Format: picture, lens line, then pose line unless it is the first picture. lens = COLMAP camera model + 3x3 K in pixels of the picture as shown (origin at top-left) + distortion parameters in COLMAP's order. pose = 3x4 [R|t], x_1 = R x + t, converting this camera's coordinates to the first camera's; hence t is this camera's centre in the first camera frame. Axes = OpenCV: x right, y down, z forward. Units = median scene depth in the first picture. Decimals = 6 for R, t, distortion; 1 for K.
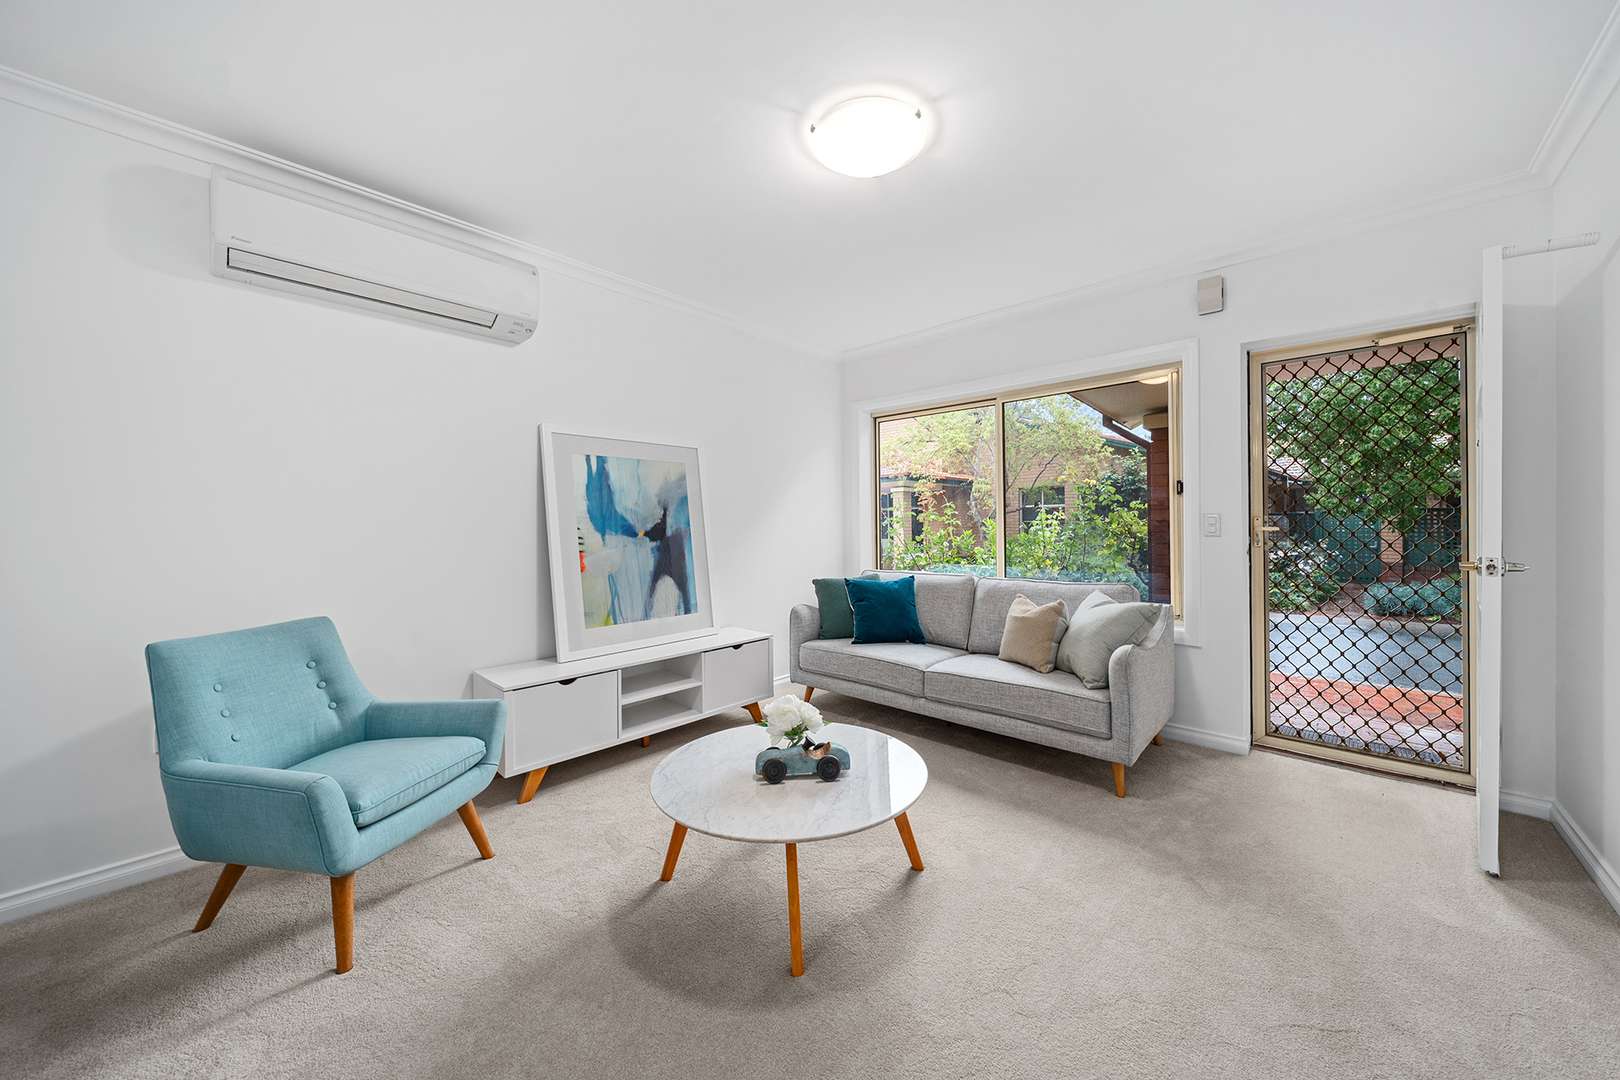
lens RADIAL K [[574.8, 0, 813.3], [0, 574.8, 536.8], [0, 0, 1]] dist [0.002262, -0.000987]
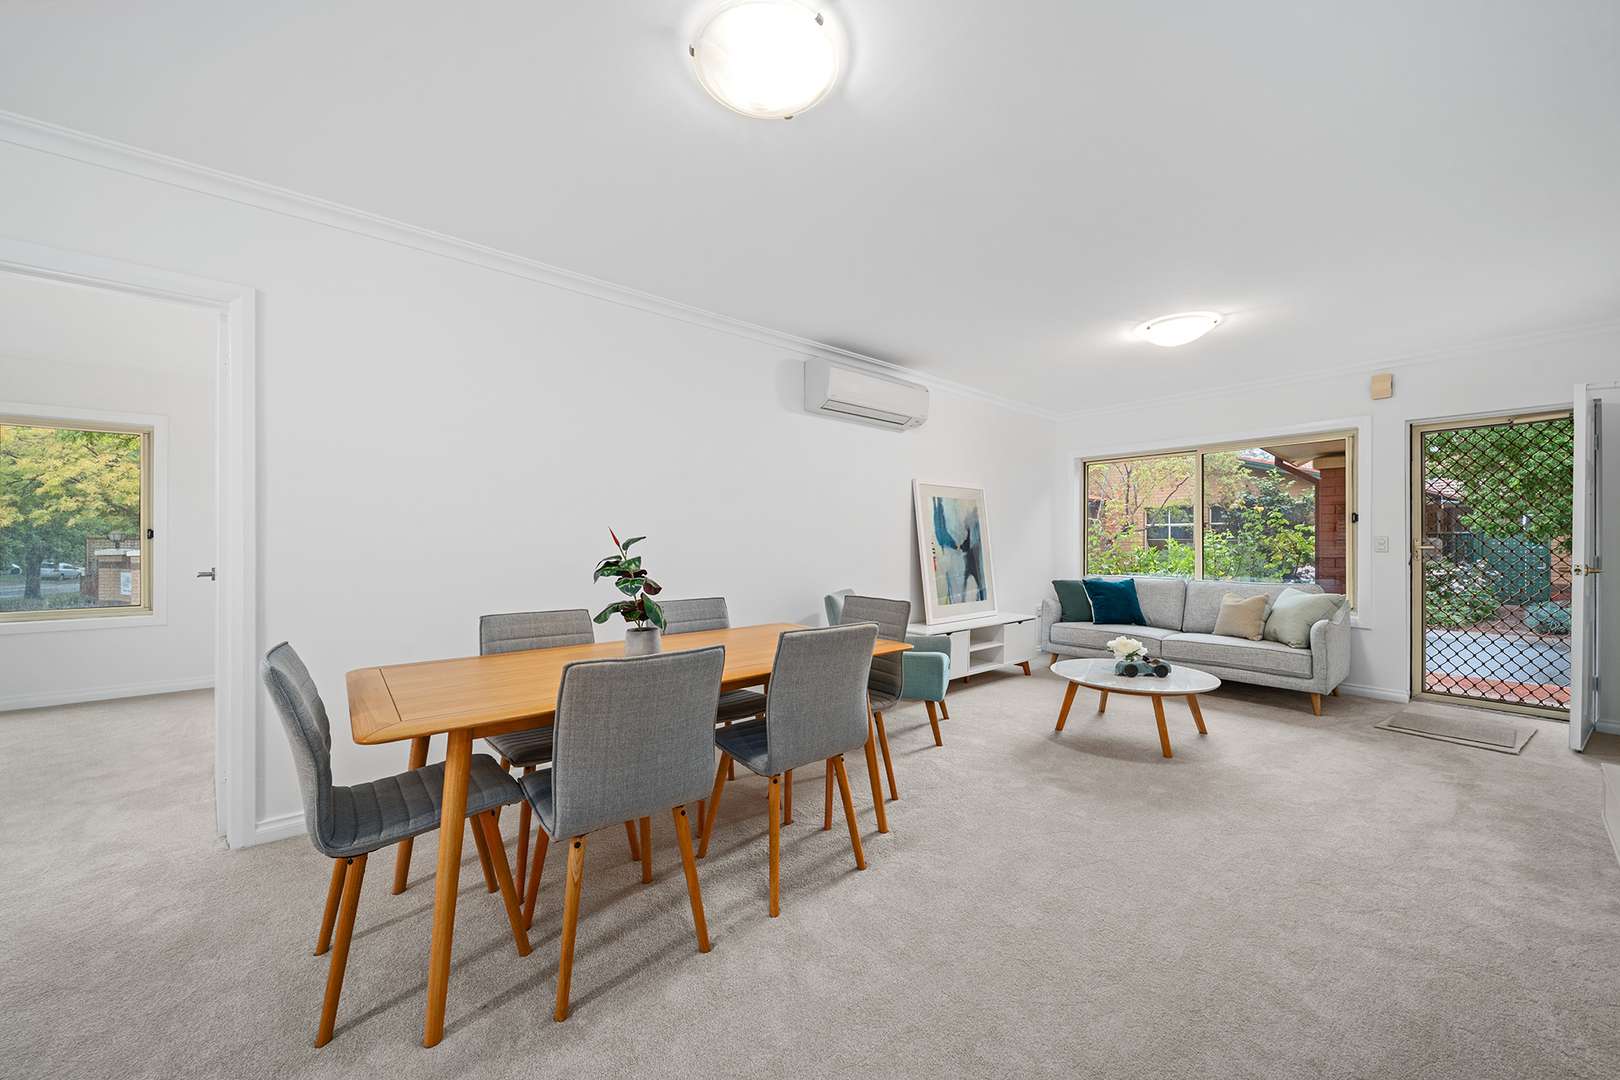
lens RADIAL K [[574.8, 0, 804.3], [0, 574.8, 551.6], [0, 0, 1]] dist [0.002262, -0.000987]
pose [[0.989312, 0.010157, -0.145461, -0.501199], [-0.010241, 0.999948, 0.000169, 0.011871], [0.145455, 0.001323, 0.989364, -0.605731]]
